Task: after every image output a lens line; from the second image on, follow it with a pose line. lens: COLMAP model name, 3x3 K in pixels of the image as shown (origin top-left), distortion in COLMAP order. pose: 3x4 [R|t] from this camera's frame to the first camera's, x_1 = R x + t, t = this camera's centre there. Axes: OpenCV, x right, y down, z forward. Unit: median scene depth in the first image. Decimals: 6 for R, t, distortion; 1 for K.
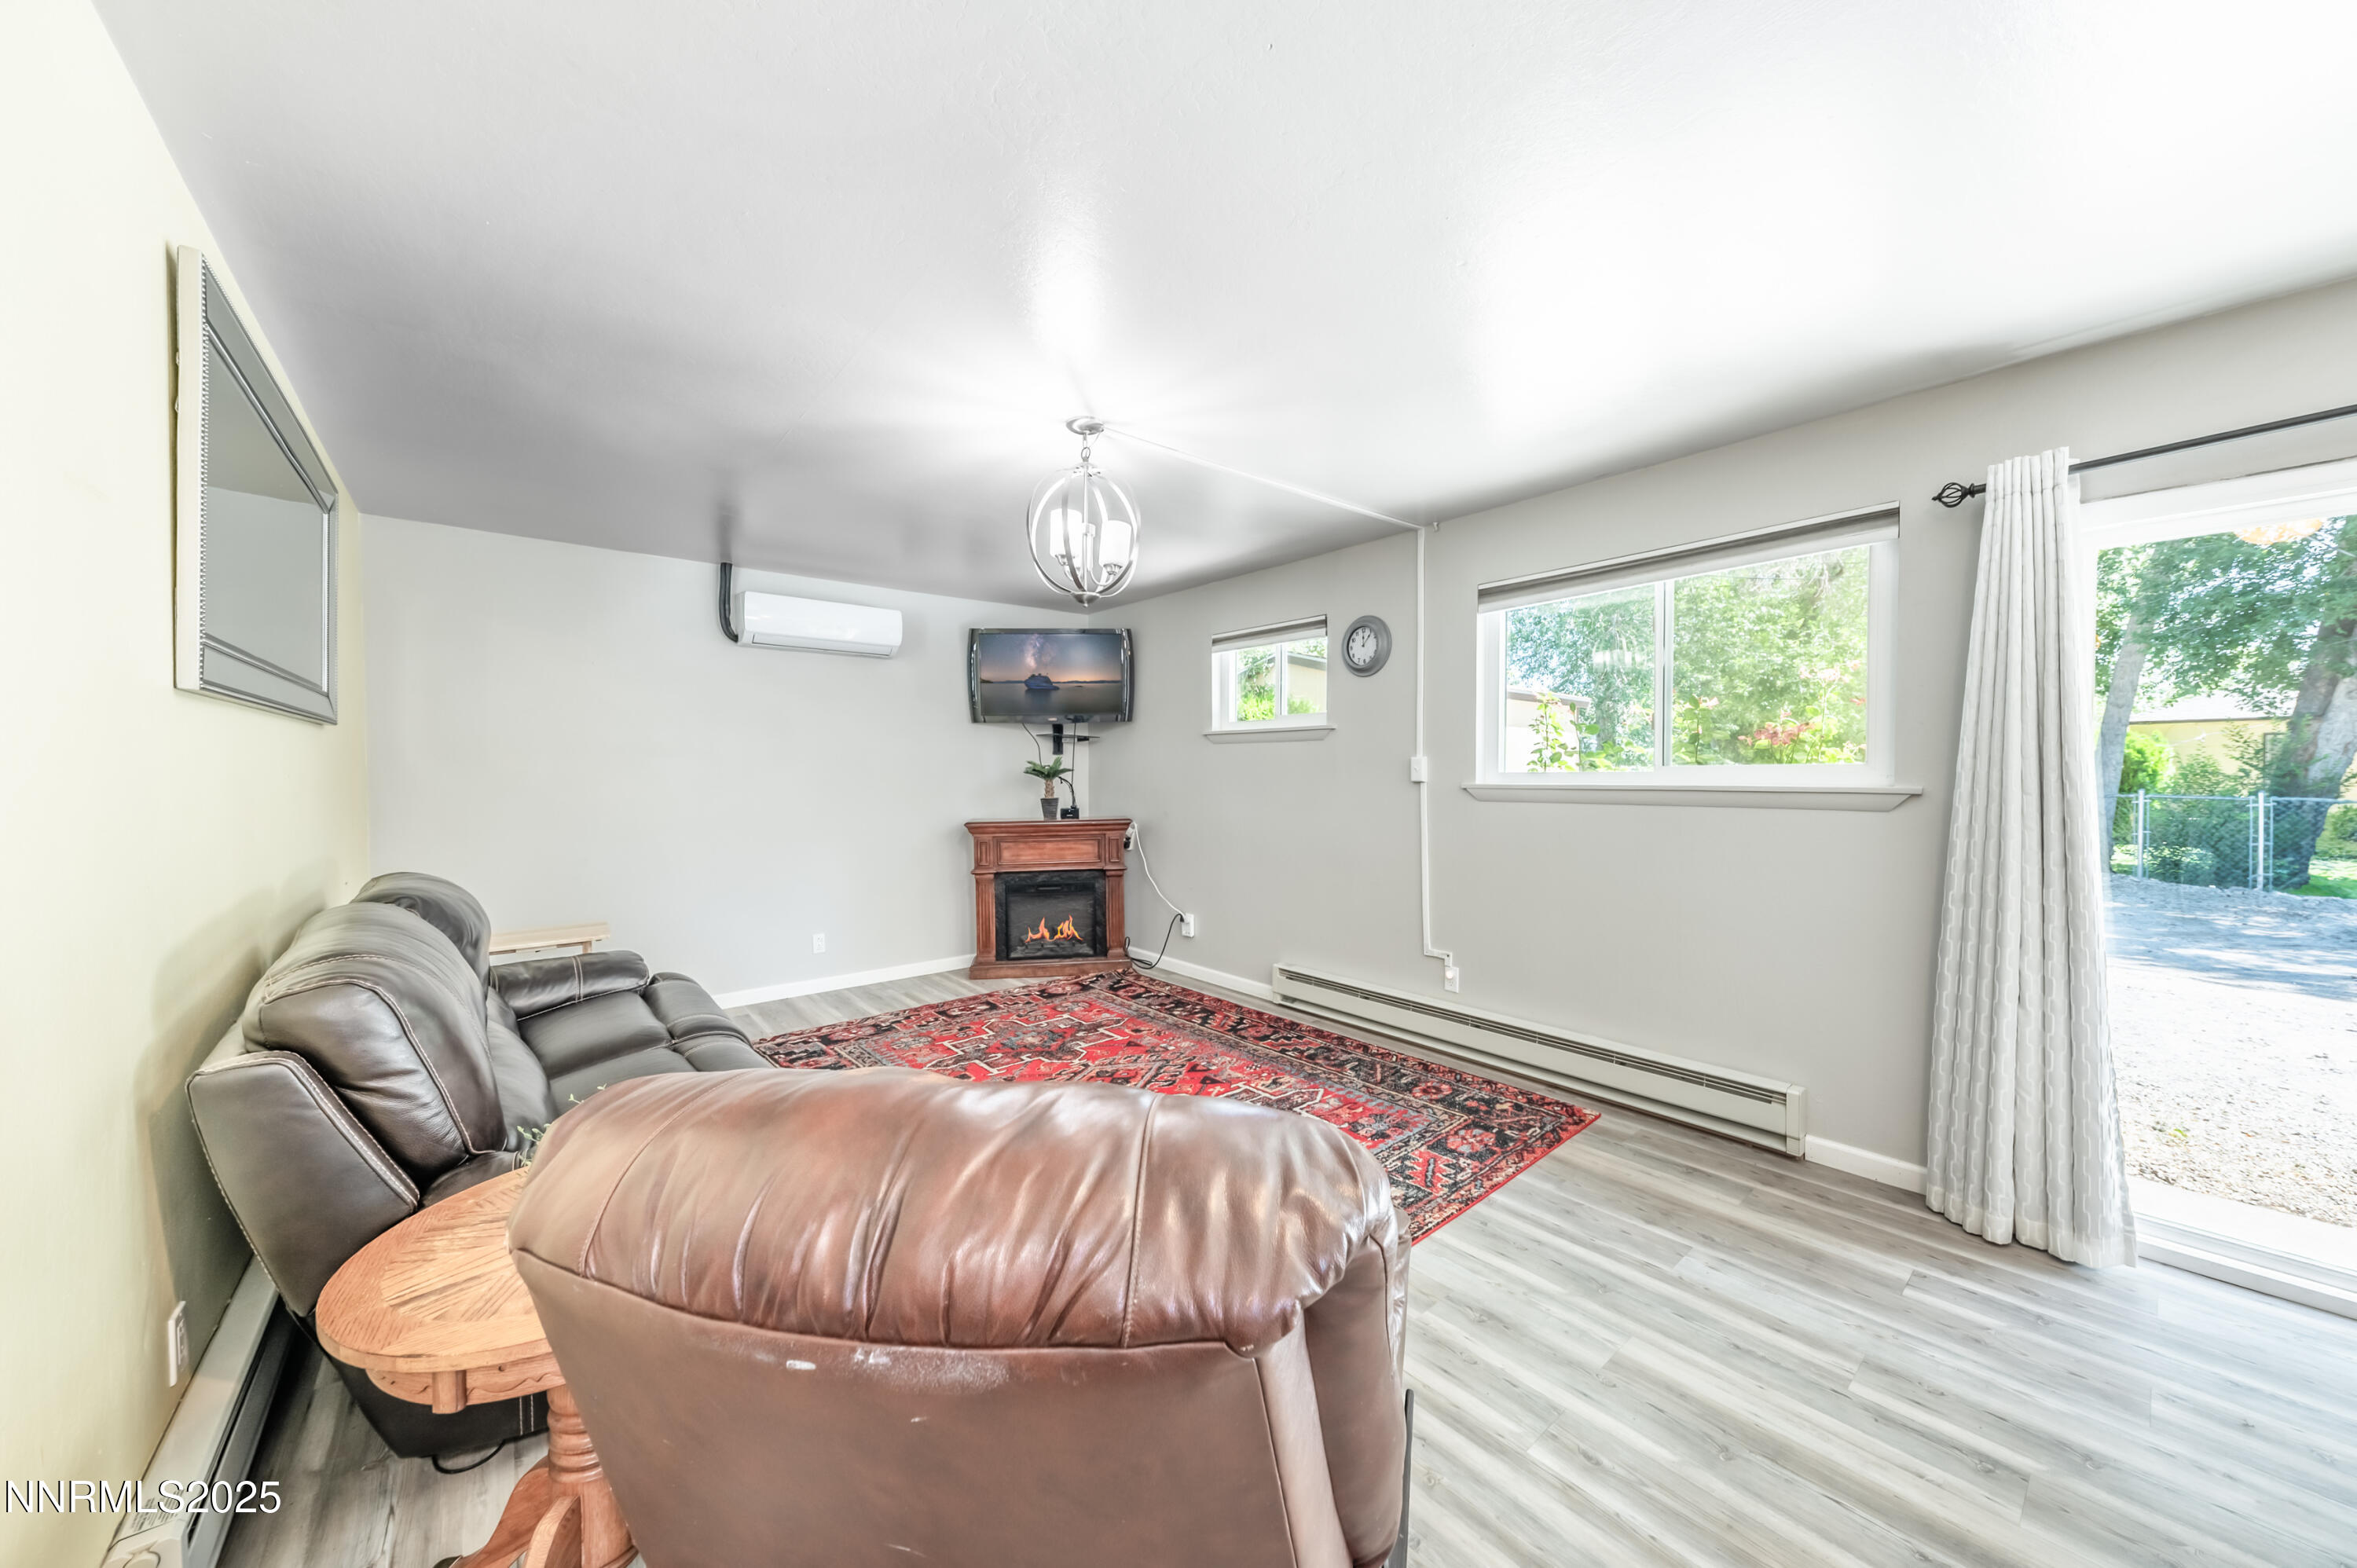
lens RADIAL K [[827.4, 0, 1178.3], [0, 827.4, 774.1], [0, 0, 1]] dist [-0.003329, -0.000693]
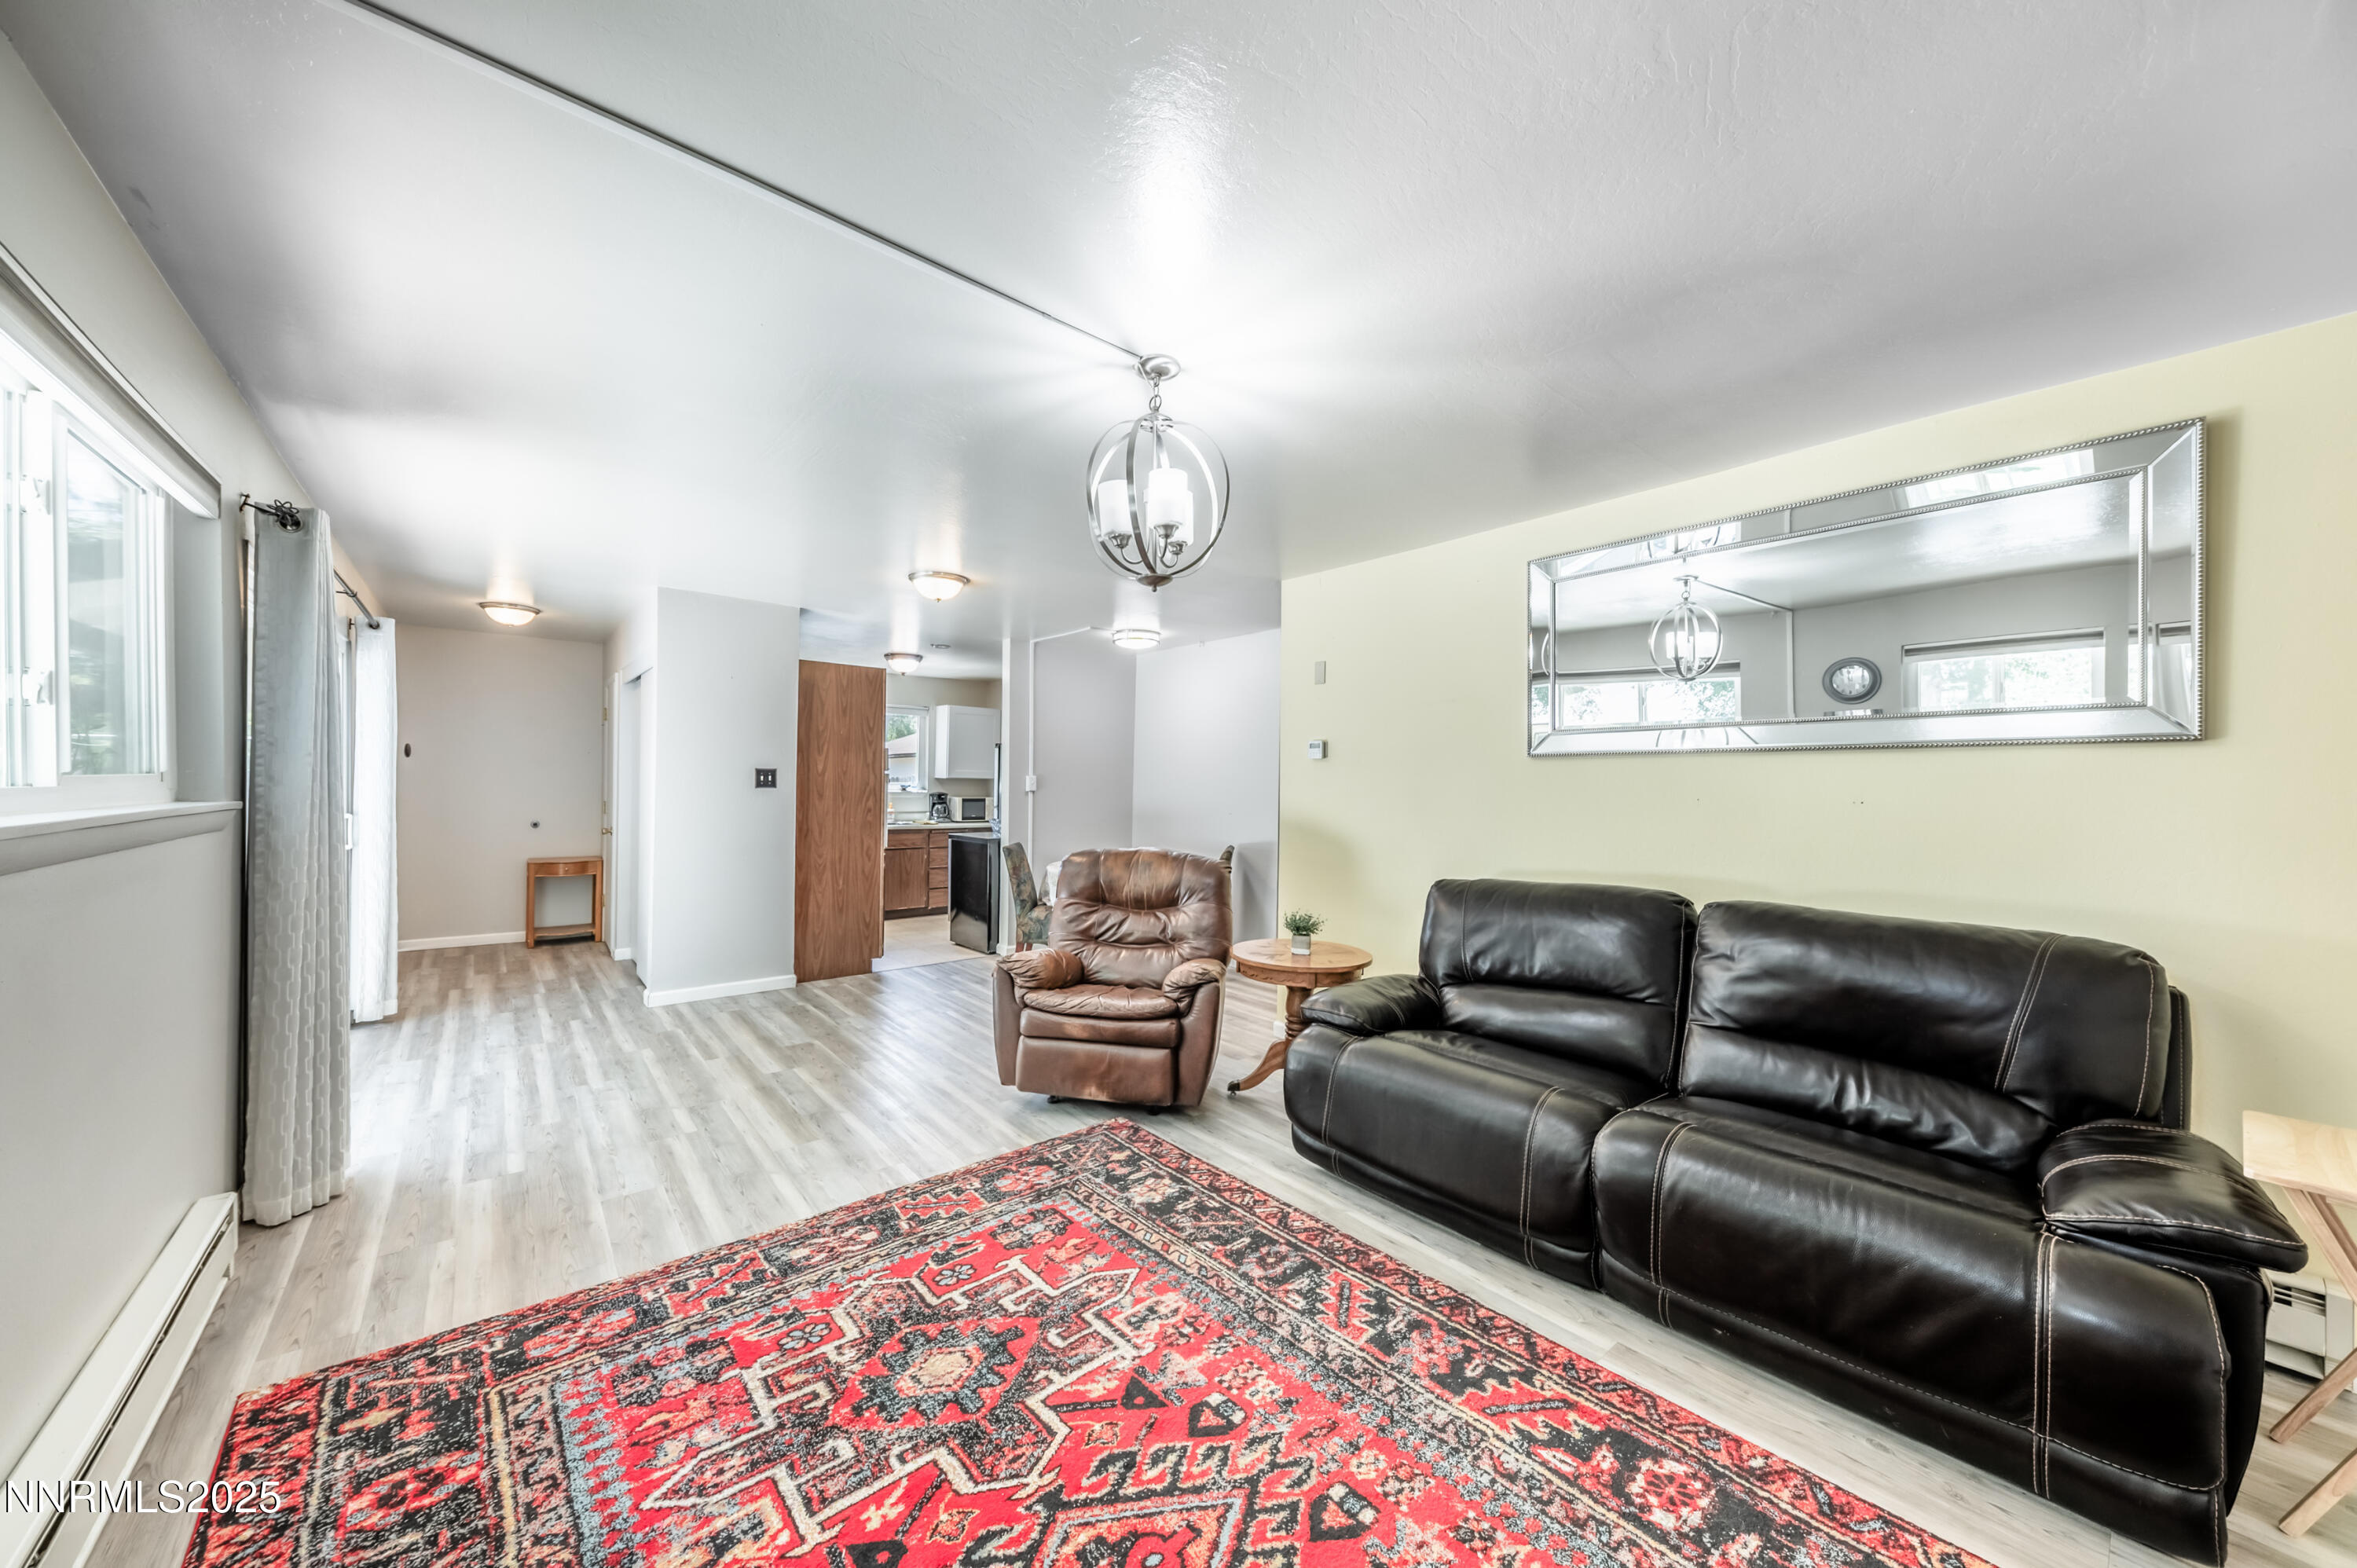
lens RADIAL K [[827.4, 0, 1183.3], [0, 827.4, 790.2], [0, 0, 1]] dist [-0.003329, -0.000693]
pose [[-0.999711, -0.015905, -0.018019, -0.113194], [-0.016036, 0.999846, 0.007173, -0.011967], [0.017902, 0.007460, -0.999812, 1.614007]]
